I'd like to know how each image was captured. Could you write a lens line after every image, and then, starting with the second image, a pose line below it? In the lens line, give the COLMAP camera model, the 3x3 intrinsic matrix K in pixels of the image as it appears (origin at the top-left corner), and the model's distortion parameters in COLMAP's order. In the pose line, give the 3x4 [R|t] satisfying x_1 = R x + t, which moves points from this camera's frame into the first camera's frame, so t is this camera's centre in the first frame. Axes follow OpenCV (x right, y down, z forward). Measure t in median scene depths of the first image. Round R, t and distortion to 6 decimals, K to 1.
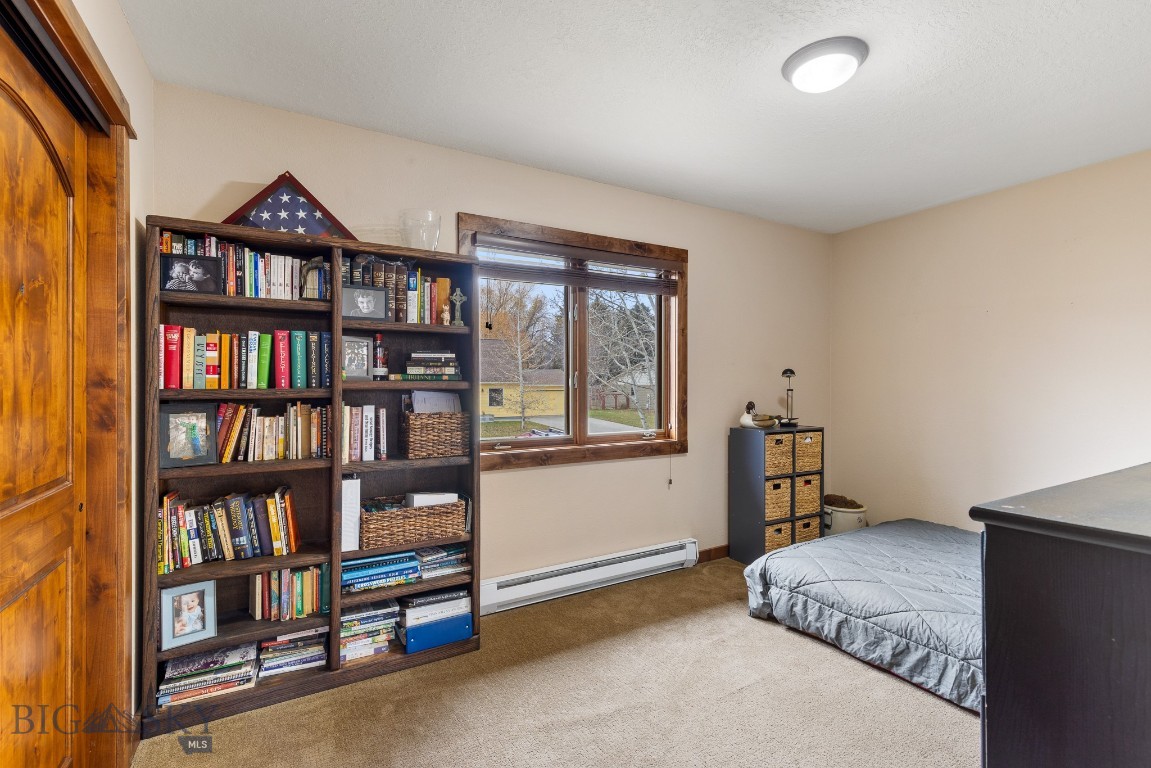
lens RADIAL K [[521.1, 0, 577.4], [0, 521.1, 380.4], [0, 0, 1]] dist [0.004421, -0.001198]
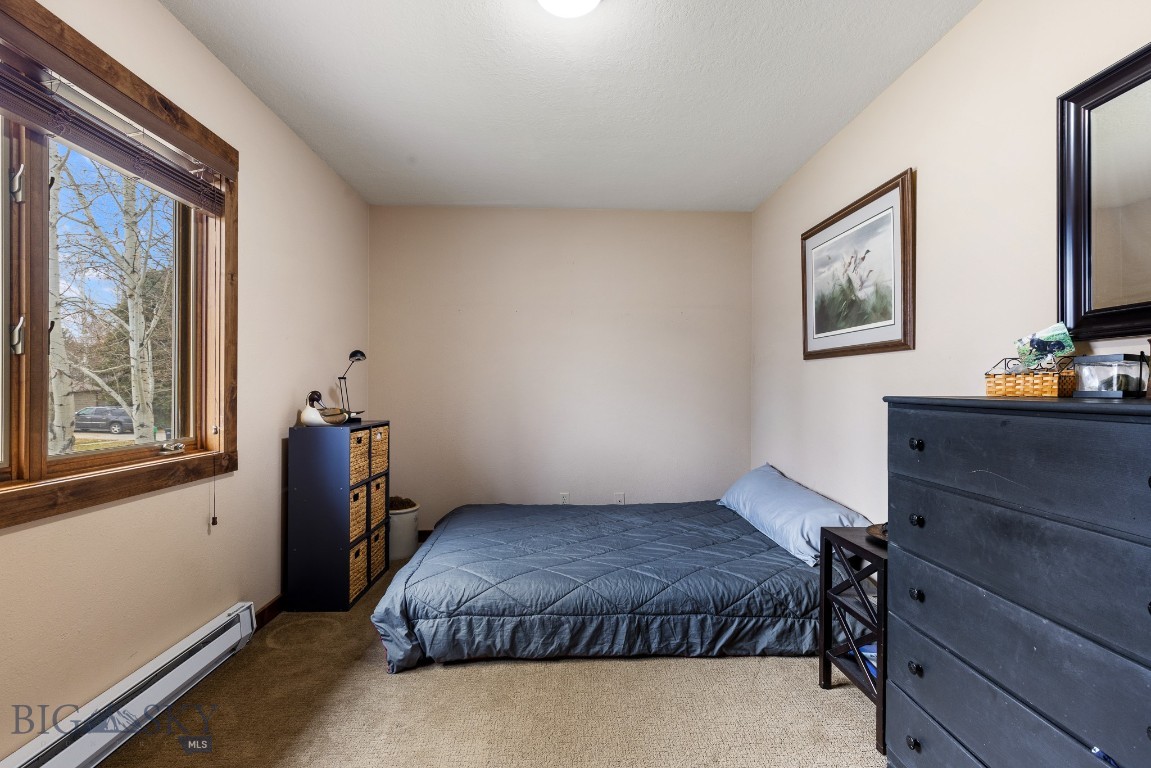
lens RADIAL K [[521.1, 0, 575.0], [0, 521.1, 389.9], [0, 0, 1]] dist [0.004421, -0.001198]
pose [[0.472115, 0.000595, 0.881537, -0.200791], [-0.000786, 1.000000, -0.000254, 0.052839], [-0.881536, -0.000573, 0.472116, 0.433919]]
